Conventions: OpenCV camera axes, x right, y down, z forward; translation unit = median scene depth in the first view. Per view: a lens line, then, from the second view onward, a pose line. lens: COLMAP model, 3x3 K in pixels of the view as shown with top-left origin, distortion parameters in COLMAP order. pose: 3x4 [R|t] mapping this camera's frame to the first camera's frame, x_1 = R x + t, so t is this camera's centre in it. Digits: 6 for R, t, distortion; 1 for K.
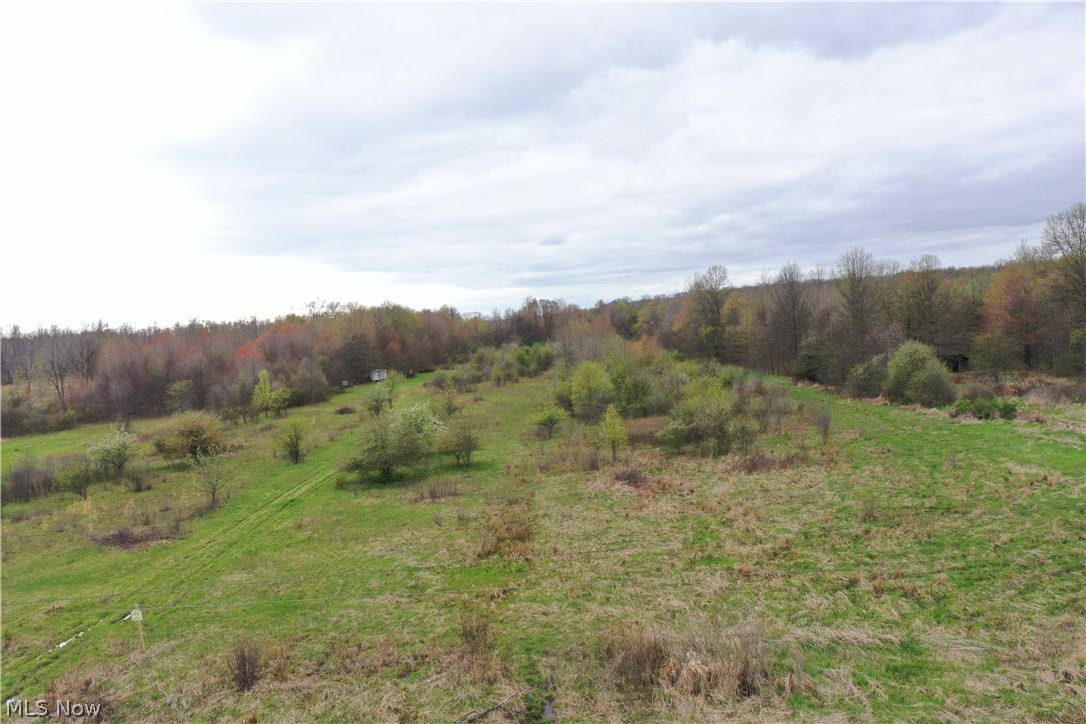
lens RADIAL K [[868.6, 0, 542.5], [0, 868.6, 363.0], [0, 0, 1]] dist [0.003901, 0.007270]
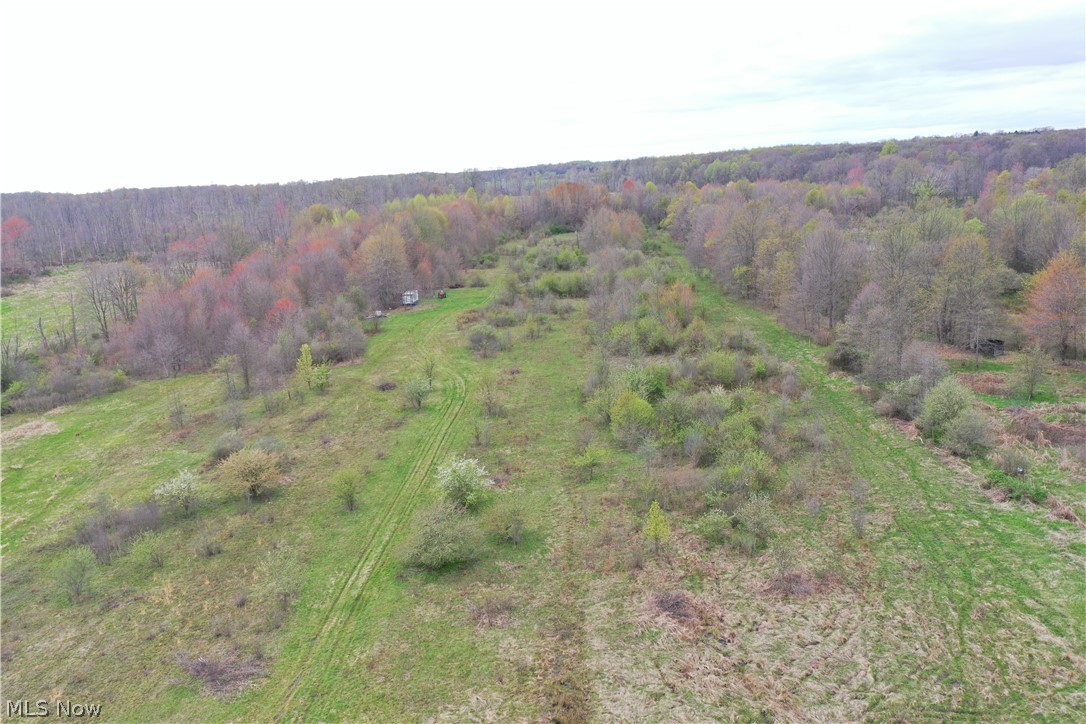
lens RADIAL K [[868.6, 0, 541.7], [0, 868.6, 361.7], [0, 0, 1]] dist [0.003901, 0.007270]
pose [[0.999621, 0.010611, -0.025412, -0.037037], [-0.005970, 0.984341, 0.176173, -0.341880], [0.026883, -0.175954, 0.984031, -0.003459]]
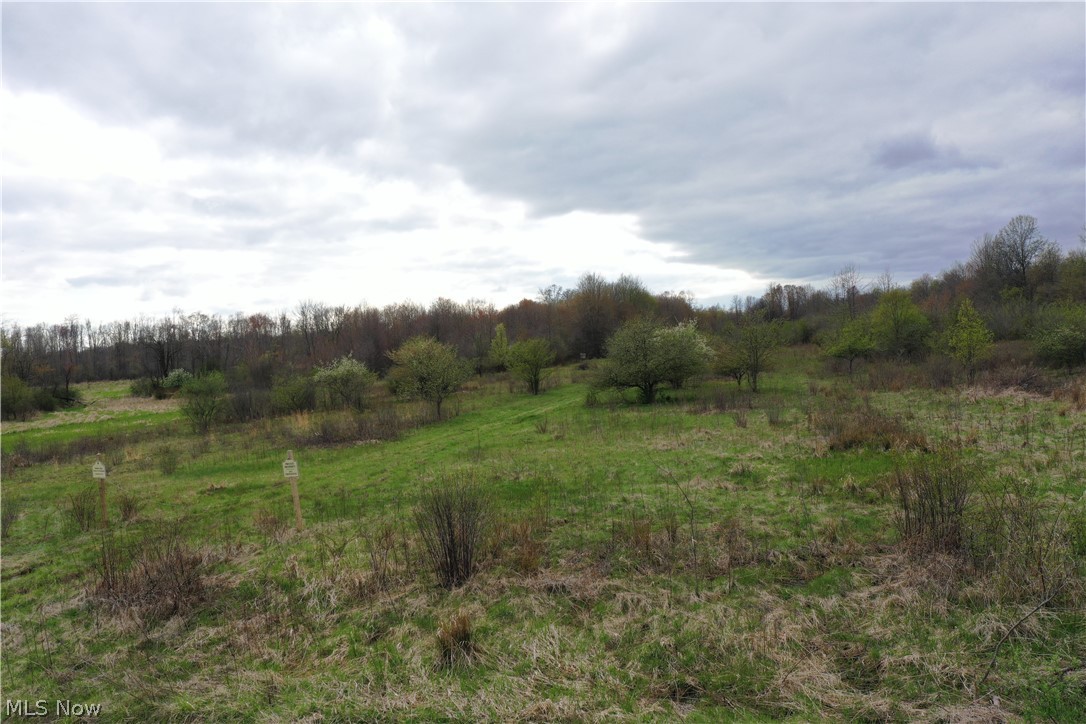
lens RADIAL K [[868.6, 0, 543.1], [0, 868.6, 365.1], [0, 0, 1]] dist [0.003901, 0.007270]
pose [[0.965723, 0.009875, -0.259387, -0.079758], [-0.010513, 0.999944, -0.001072, 0.119056], [0.259362, 0.003762, 0.965773, 0.257235]]
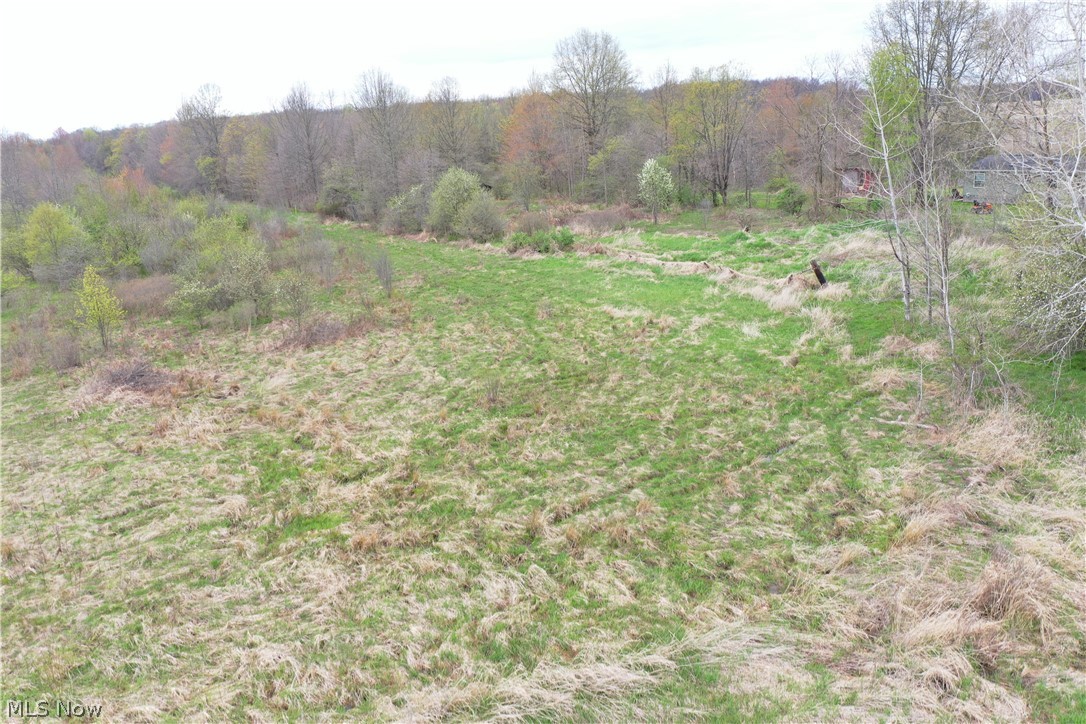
lens RADIAL K [[868.6, 0, 546.0], [0, 868.6, 357.0], [0, 0, 1]] dist [0.003901, 0.007270]
pose [[0.846658, -0.124401, 0.517391, 0.023246], [0.029002, 0.981633, 0.188564, -0.001268], [-0.531346, -0.144644, 0.834715, 0.265038]]
